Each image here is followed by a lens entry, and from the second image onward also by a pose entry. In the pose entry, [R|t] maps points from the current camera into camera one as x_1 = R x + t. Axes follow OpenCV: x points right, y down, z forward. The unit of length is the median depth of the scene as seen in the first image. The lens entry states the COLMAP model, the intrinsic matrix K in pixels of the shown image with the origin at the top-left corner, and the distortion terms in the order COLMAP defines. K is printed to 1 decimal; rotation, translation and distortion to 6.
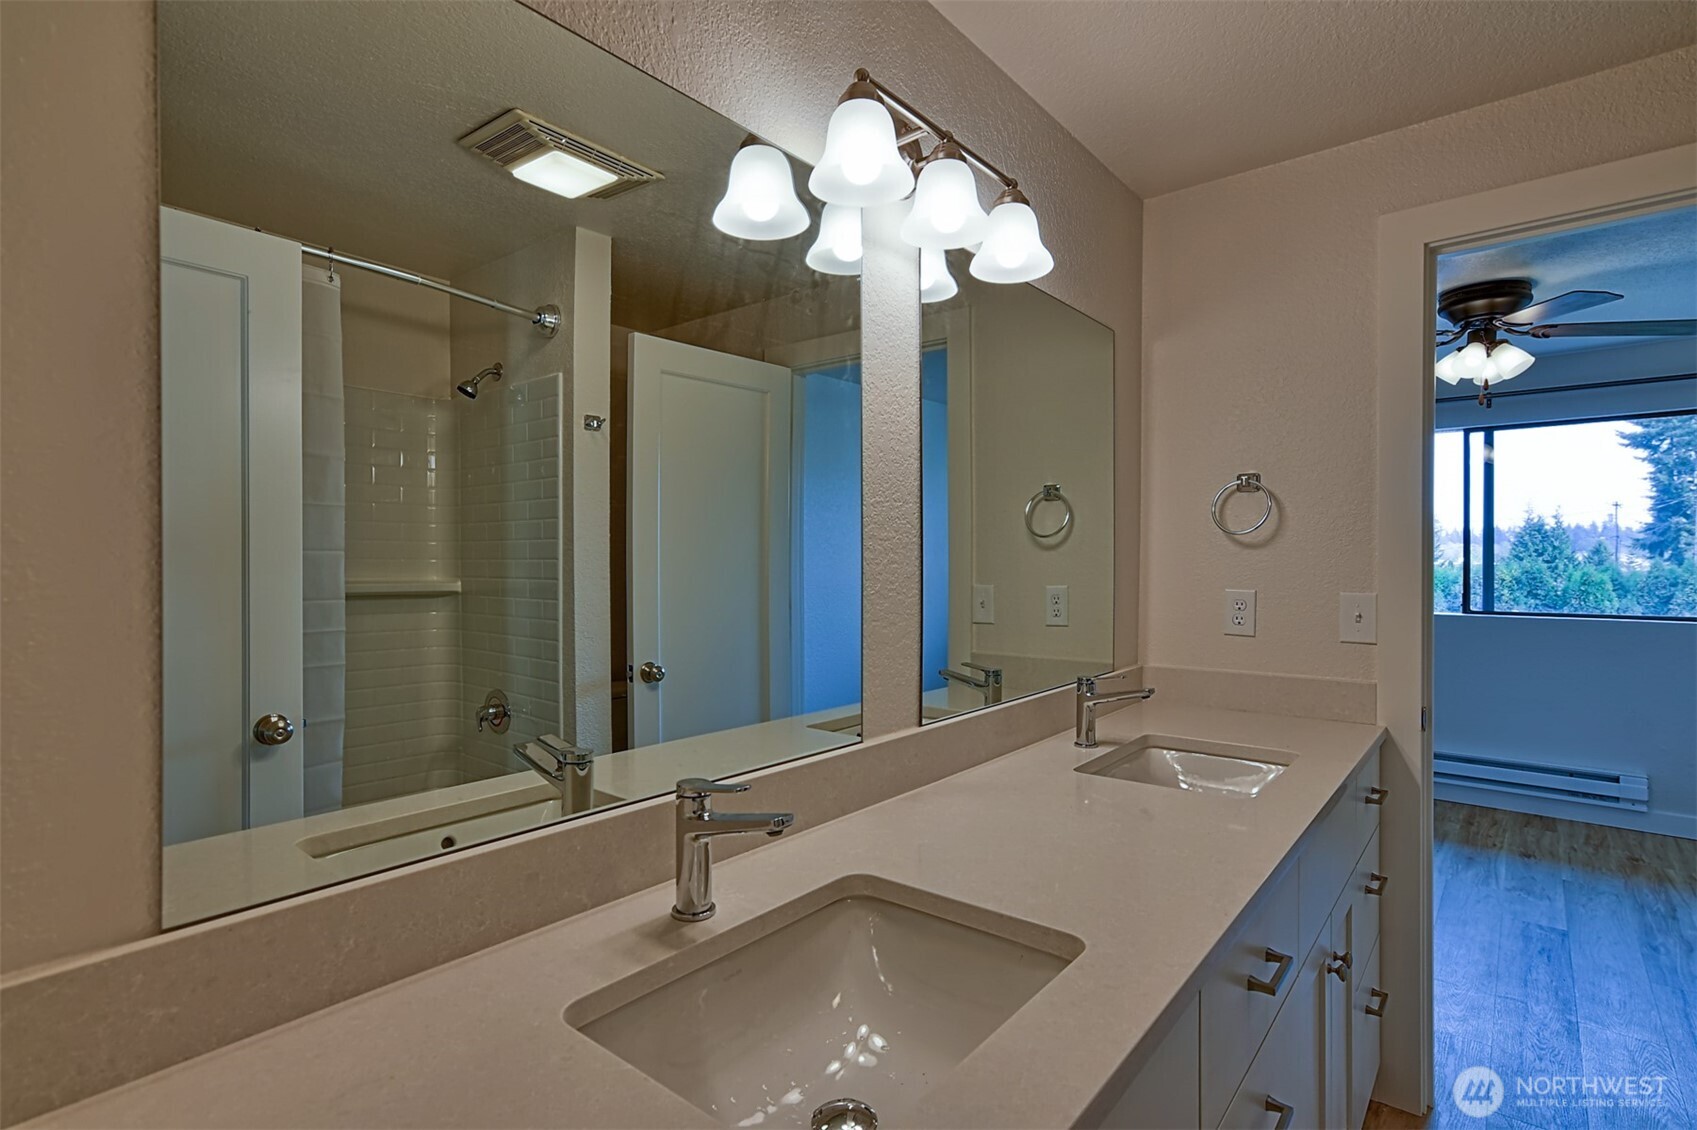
lens RADIAL K [[819.4, 0, 855.0], [0, 819.4, 558.6], [0, 0, 1]] dist [-0.015549, 0.013705]
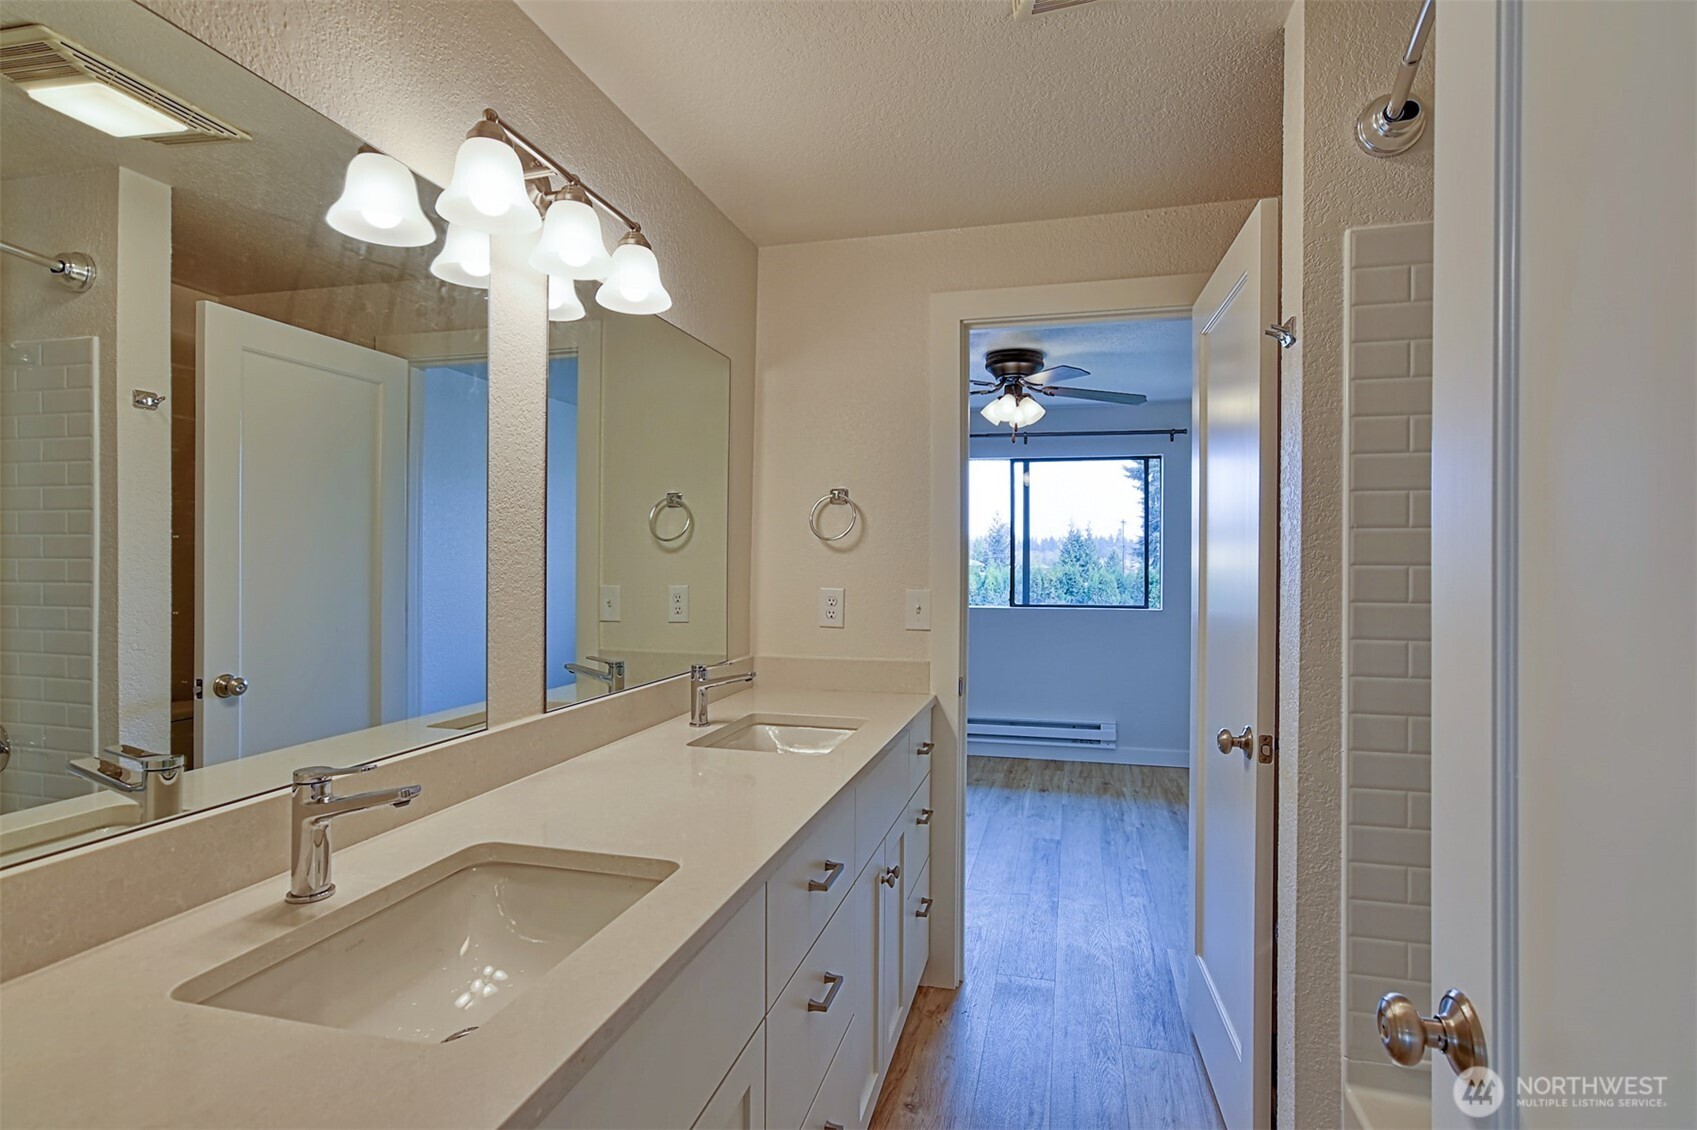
lens RADIAL K [[819.4, 0, 850.3], [0, 819.4, 561.1], [0, 0, 1]] dist [-0.015549, 0.013705]
pose [[0.910239, 0.004863, 0.414055, -0.001392], [-0.004831, 0.999988, -0.001124, 0.000998], [-0.414055, -0.000977, 0.910251, -0.109720]]
